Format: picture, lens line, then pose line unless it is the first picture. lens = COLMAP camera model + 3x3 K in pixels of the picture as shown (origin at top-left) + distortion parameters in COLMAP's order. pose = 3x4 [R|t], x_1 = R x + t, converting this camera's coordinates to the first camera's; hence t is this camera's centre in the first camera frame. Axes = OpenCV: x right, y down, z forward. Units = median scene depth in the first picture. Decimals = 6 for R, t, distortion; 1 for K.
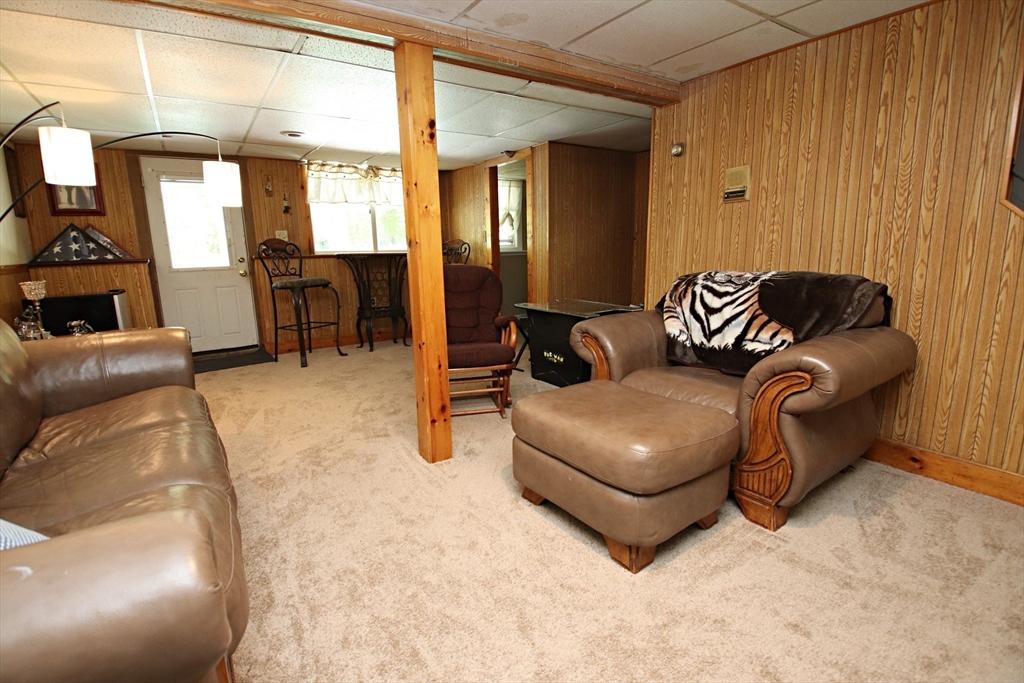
lens RADIAL K [[474.7, 0, 512.7], [0, 474.7, 338.7], [0, 0, 1]] dist [0.005063, -0.019839]
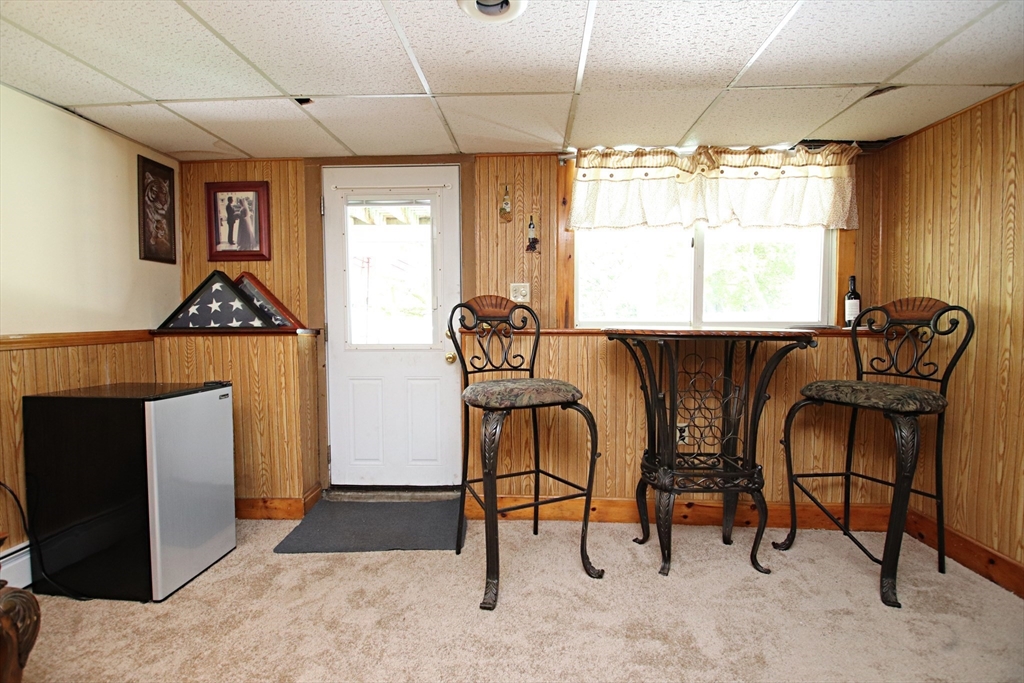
lens RADIAL K [[474.7, 0, 505.1], [0, 474.7, 342.0], [0, 0, 1]] dist [0.005063, -0.019839]
pose [[0.791801, 0.045596, -0.609075, -0.175722], [-0.129855, 0.986979, -0.094926, -0.112124], [0.596816, 0.154254, 0.787411, 0.598087]]
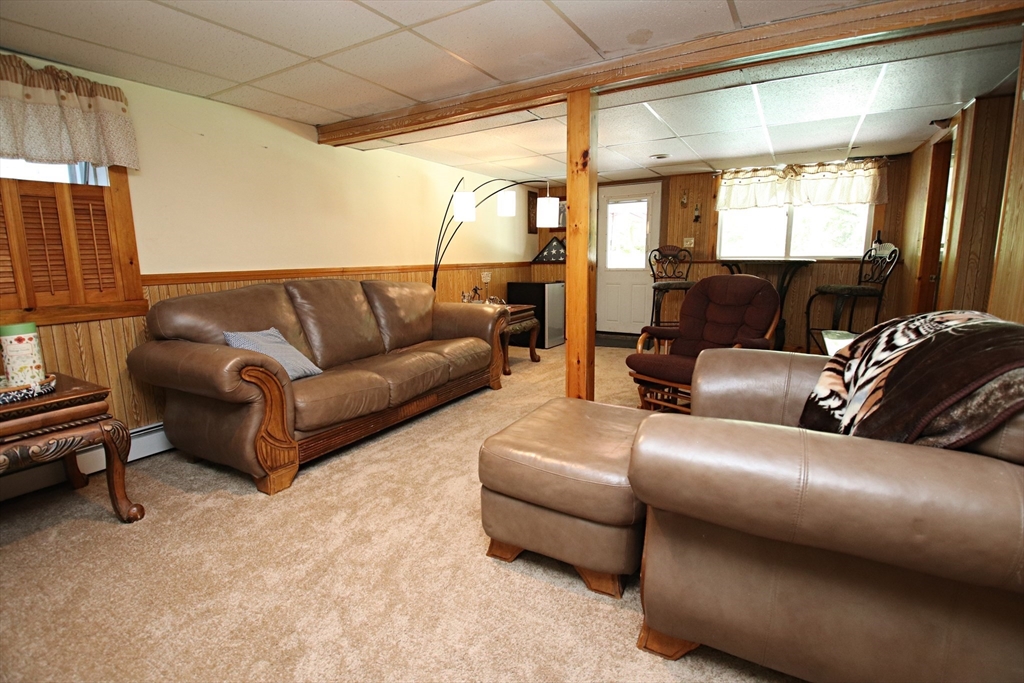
lens RADIAL K [[474.7, 0, 506.0], [0, 474.7, 341.4], [0, 0, 1]] dist [0.005063, -0.019839]
pose [[0.412566, 0.174304, -0.894096, 0.389113], [-0.168853, 0.979146, 0.112970, -0.044483], [0.895141, 0.104364, 0.433394, 0.162841]]
